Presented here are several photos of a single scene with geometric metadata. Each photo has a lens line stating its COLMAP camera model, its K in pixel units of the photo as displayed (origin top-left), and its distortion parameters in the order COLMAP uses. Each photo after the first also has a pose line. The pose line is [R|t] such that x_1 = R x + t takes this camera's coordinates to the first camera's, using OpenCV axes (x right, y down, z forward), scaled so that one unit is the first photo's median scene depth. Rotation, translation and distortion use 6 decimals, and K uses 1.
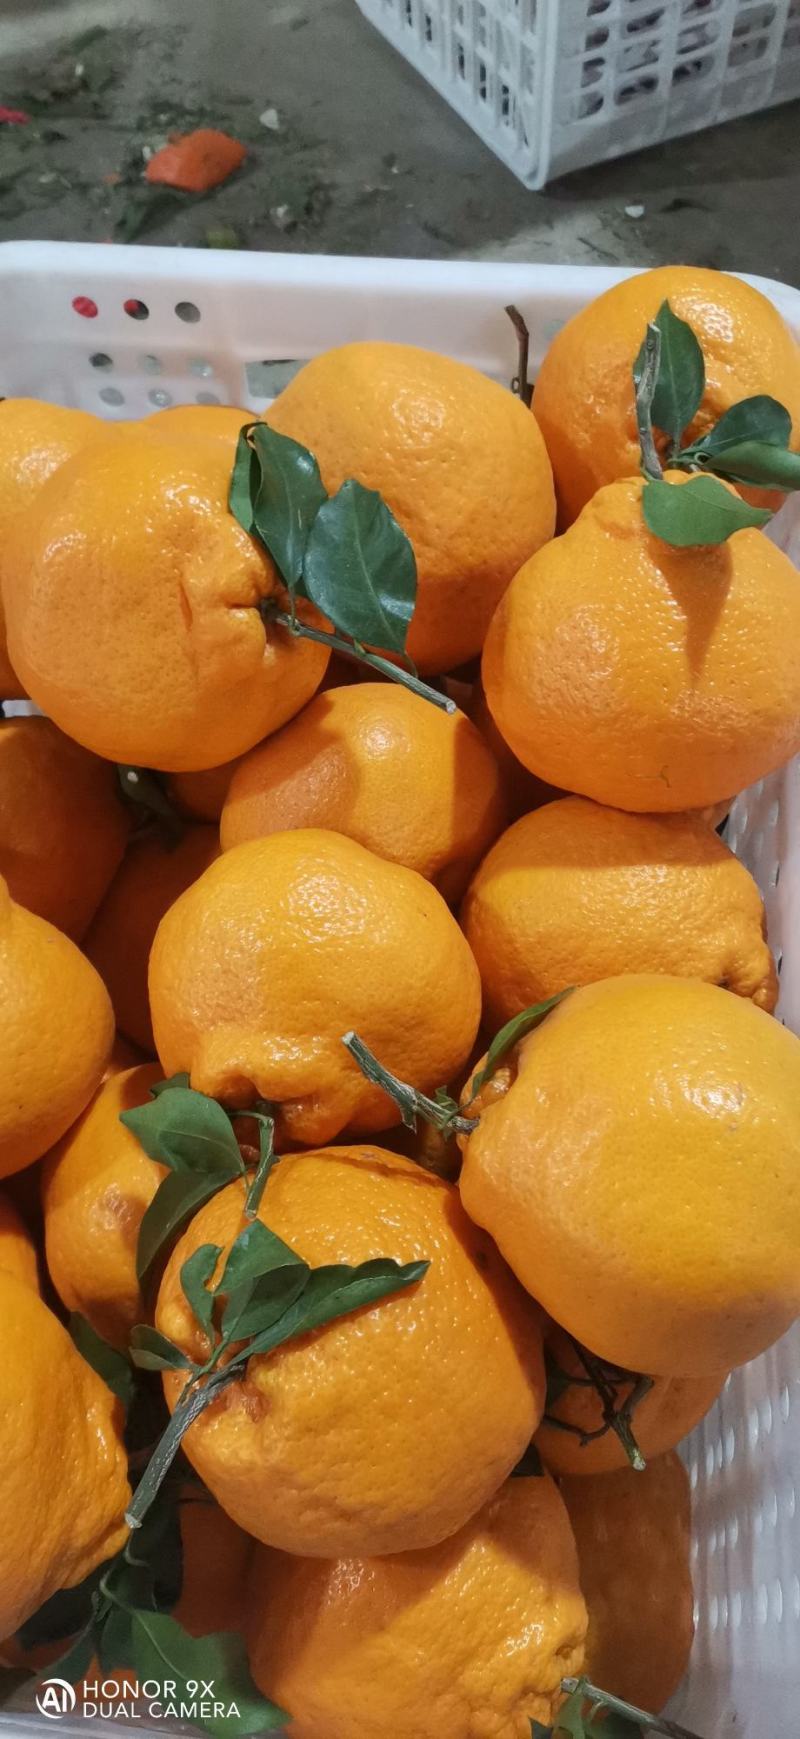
lens RADIAL K [[1344.5, 0, 388.2], [0, 1344.5, 850.1], [0, 0, 1]] dist [0.068750, -0.090534]
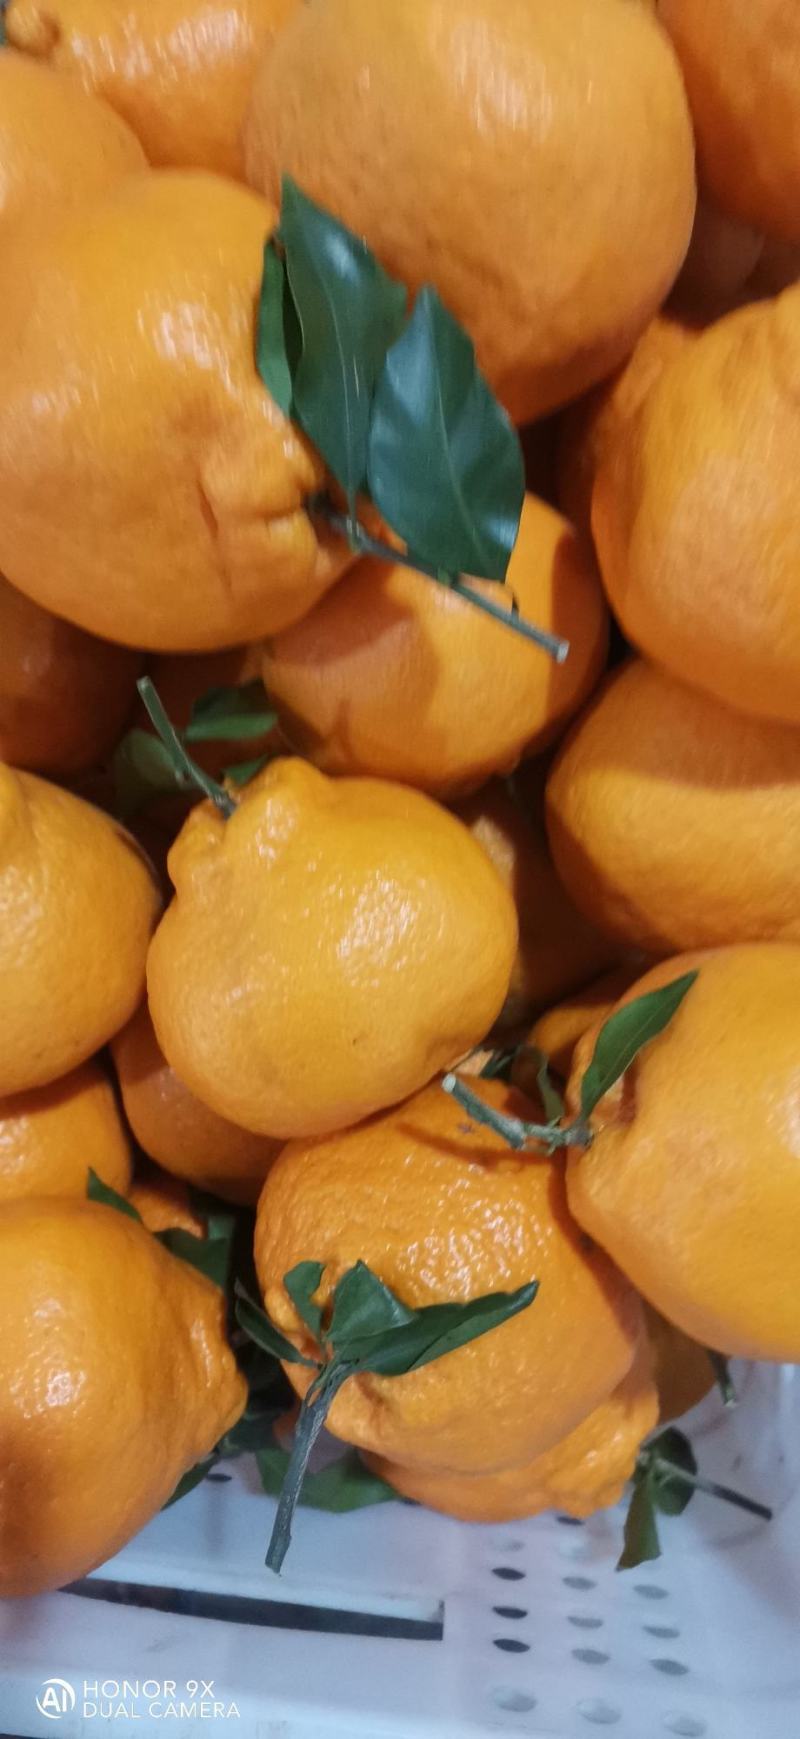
lens RADIAL K [[1344.5, 0, 395.8], [0, 1344.5, 884.2], [0, 0, 1]] dist [0.068750, -0.090534]
pose [[0.999433, -0.033623, -0.001979, -0.053661], [0.030129, 0.866204, 0.498781, -0.380018], [-0.015056, -0.498558, 0.866726, 0.258937]]
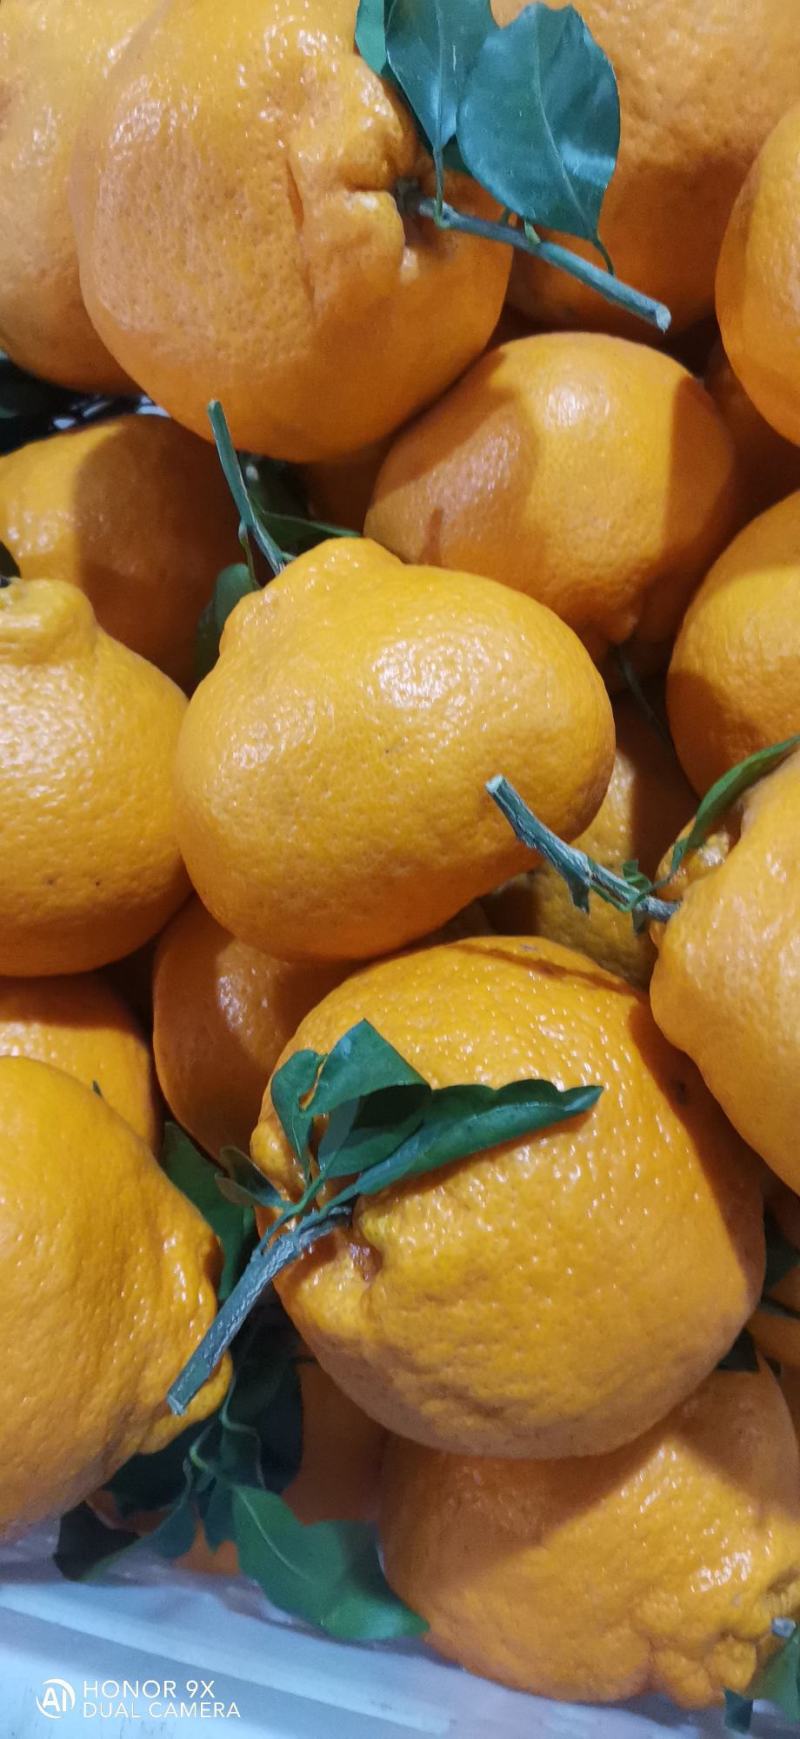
lens RADIAL K [[1344.5, 0, 376.7], [0, 1344.5, 871.6], [0, 0, 1]] dist [0.068750, -0.090534]
pose [[0.983811, 0.024944, -0.177463, 0.032288], [-0.001745, 0.991552, 0.129695, 0.085683], [0.179199, -0.127286, 0.975544, 0.258074]]
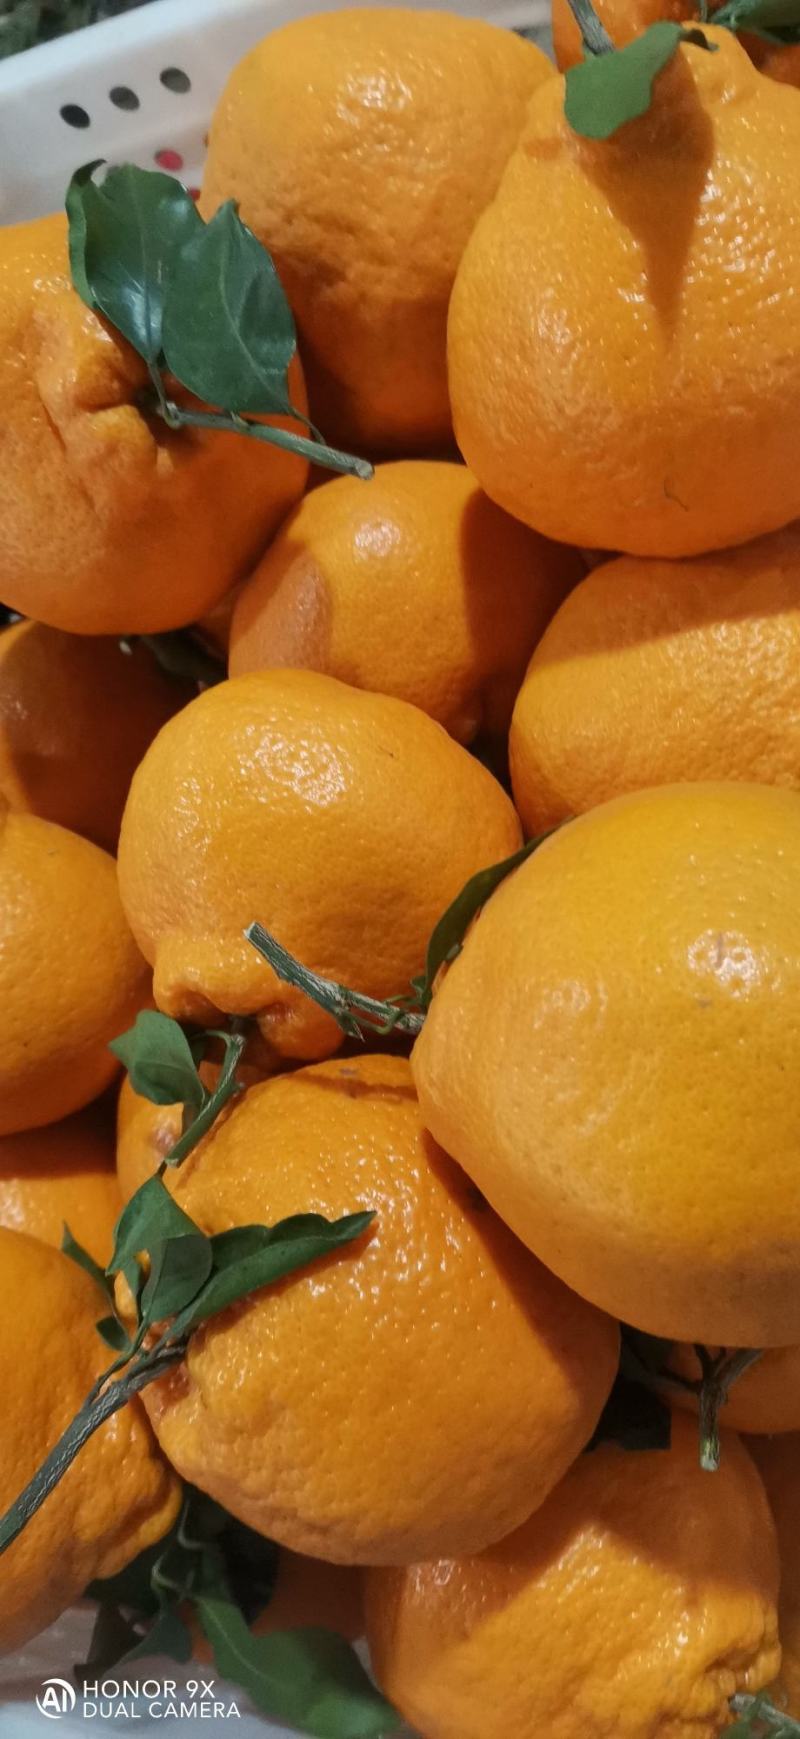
lens RADIAL K [[1344.5, 0, 391.5], [0, 1344.5, 864.3], [0, 0, 1]] dist [0.068750, -0.090534]
pose [[0.926227, -0.142531, -0.348983, 0.287705], [0.181868, 0.979856, 0.082498, 0.046923], [0.330195, -0.139881, 0.933491, 0.283447]]
